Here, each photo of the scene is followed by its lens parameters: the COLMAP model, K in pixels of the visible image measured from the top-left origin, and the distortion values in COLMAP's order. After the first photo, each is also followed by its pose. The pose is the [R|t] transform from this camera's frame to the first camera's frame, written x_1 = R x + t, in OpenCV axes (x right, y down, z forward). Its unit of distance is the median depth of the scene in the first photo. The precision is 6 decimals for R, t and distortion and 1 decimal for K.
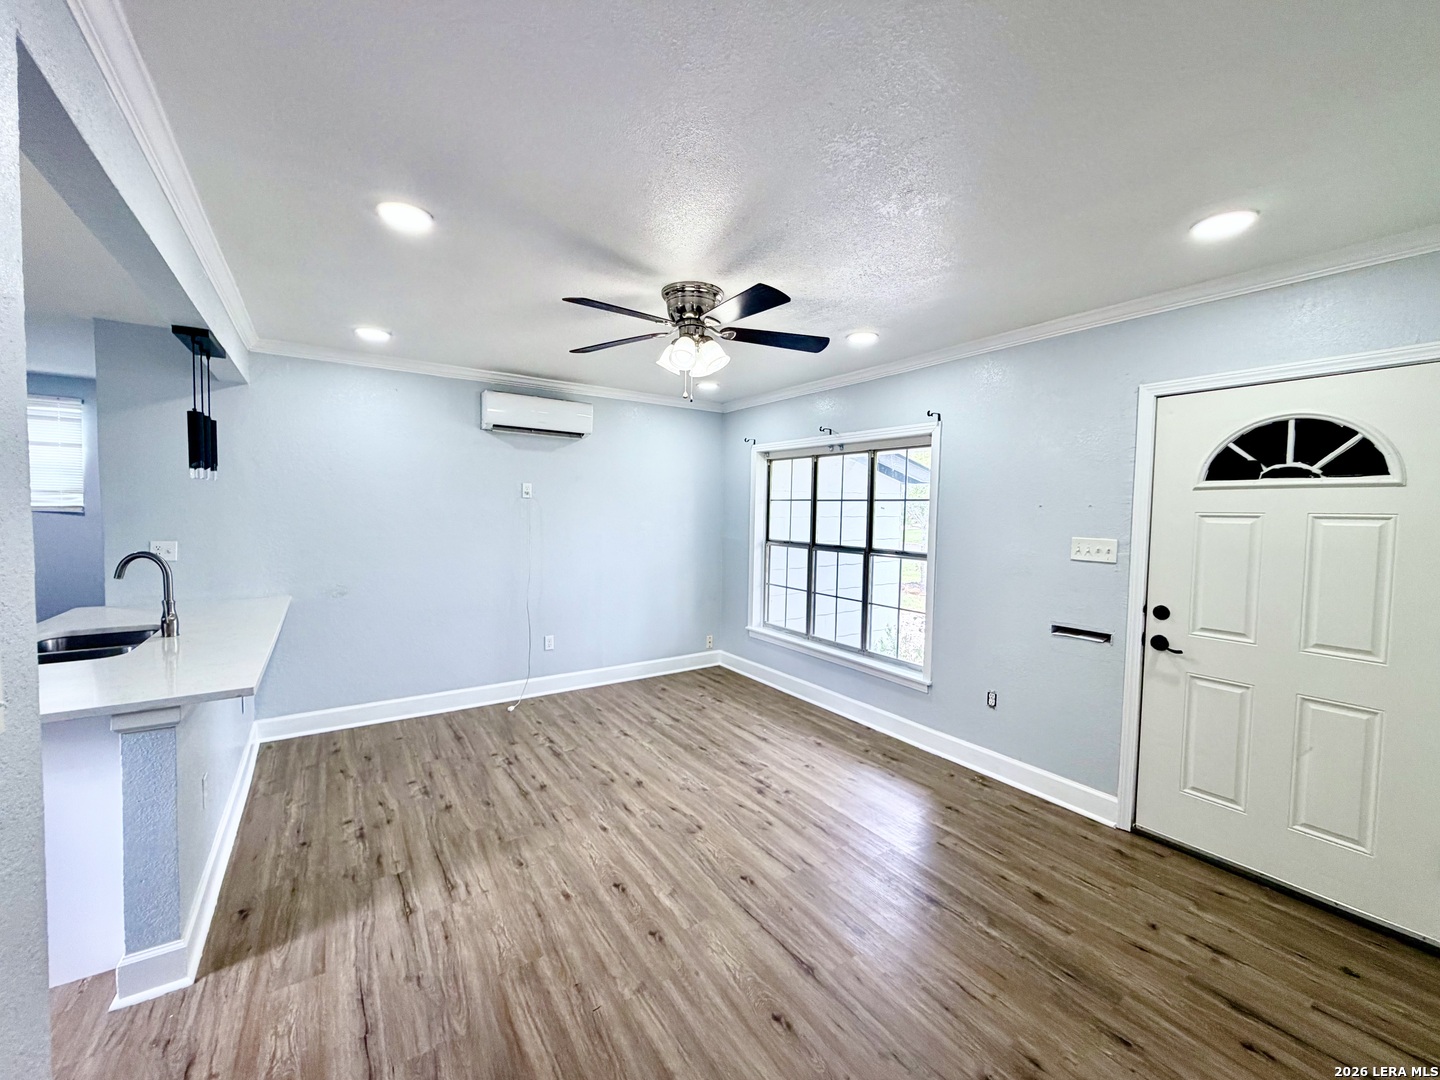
lens RADIAL K [[574.8, 0, 720.0], [0, 574.8, 540.0], [0, 0, 1]] dist [0.000390, 0.000018]
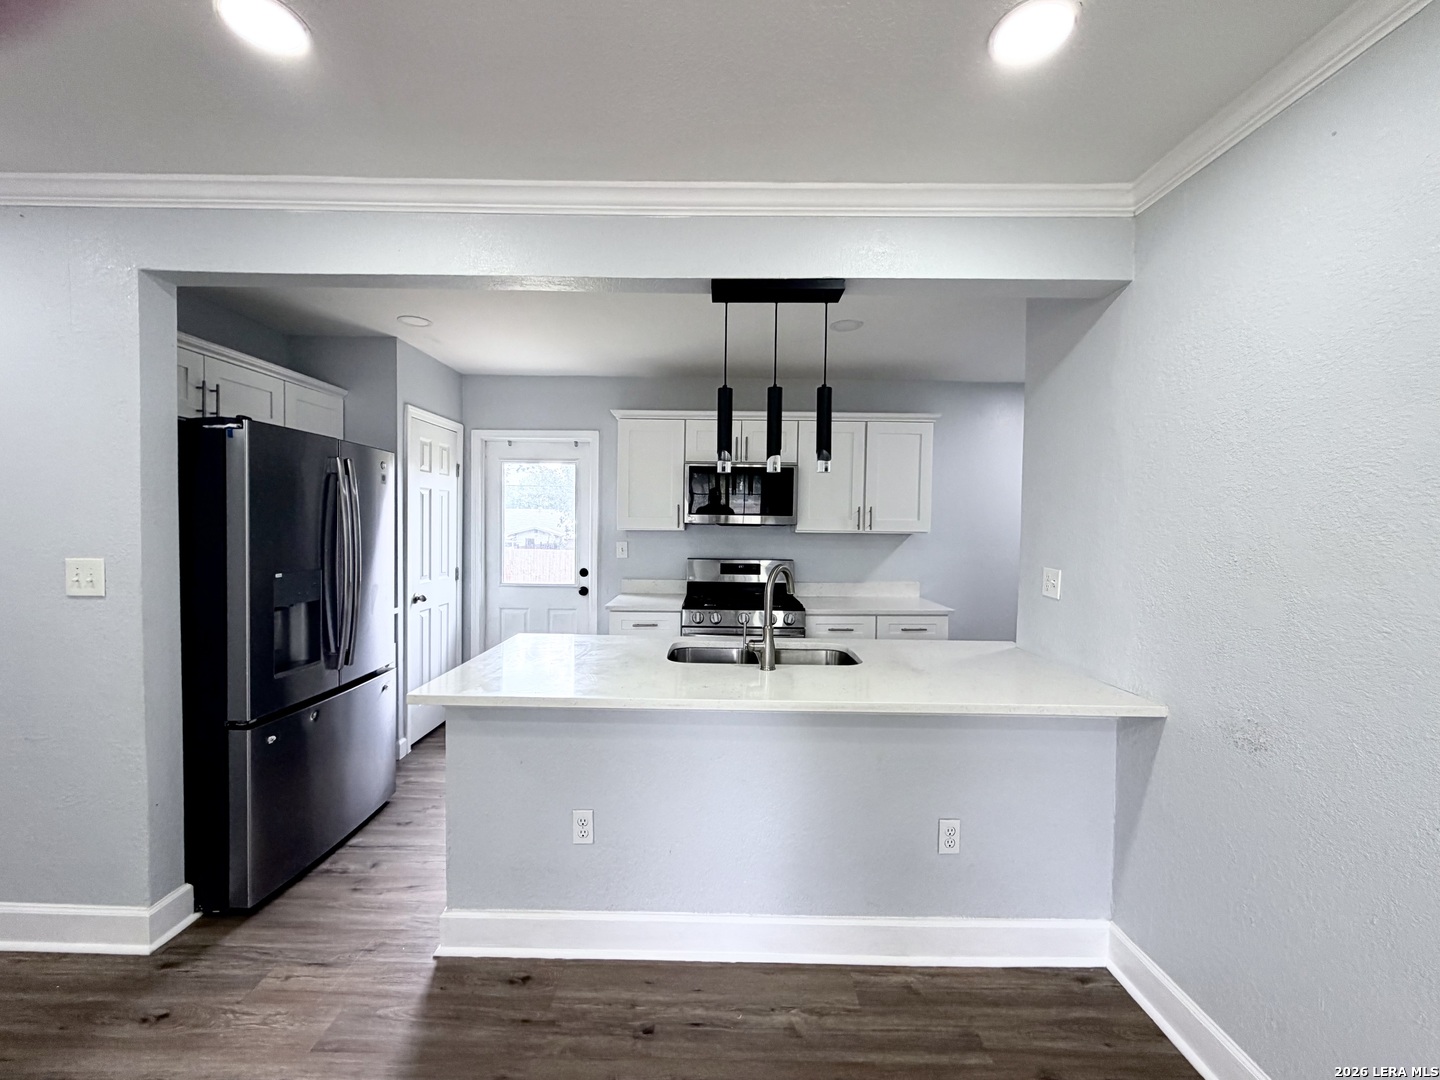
lens RADIAL K [[574.8, 0, 720.0], [0, 574.8, 540.0], [0, 0, 1]] dist [0.000390, 0.000018]
pose [[-0.568716, -0.001390, -0.822533, -0.174644], [-0.062781, 0.997155, 0.041723, -0.033274], [0.820134, 0.075368, -0.567185, 0.994890]]
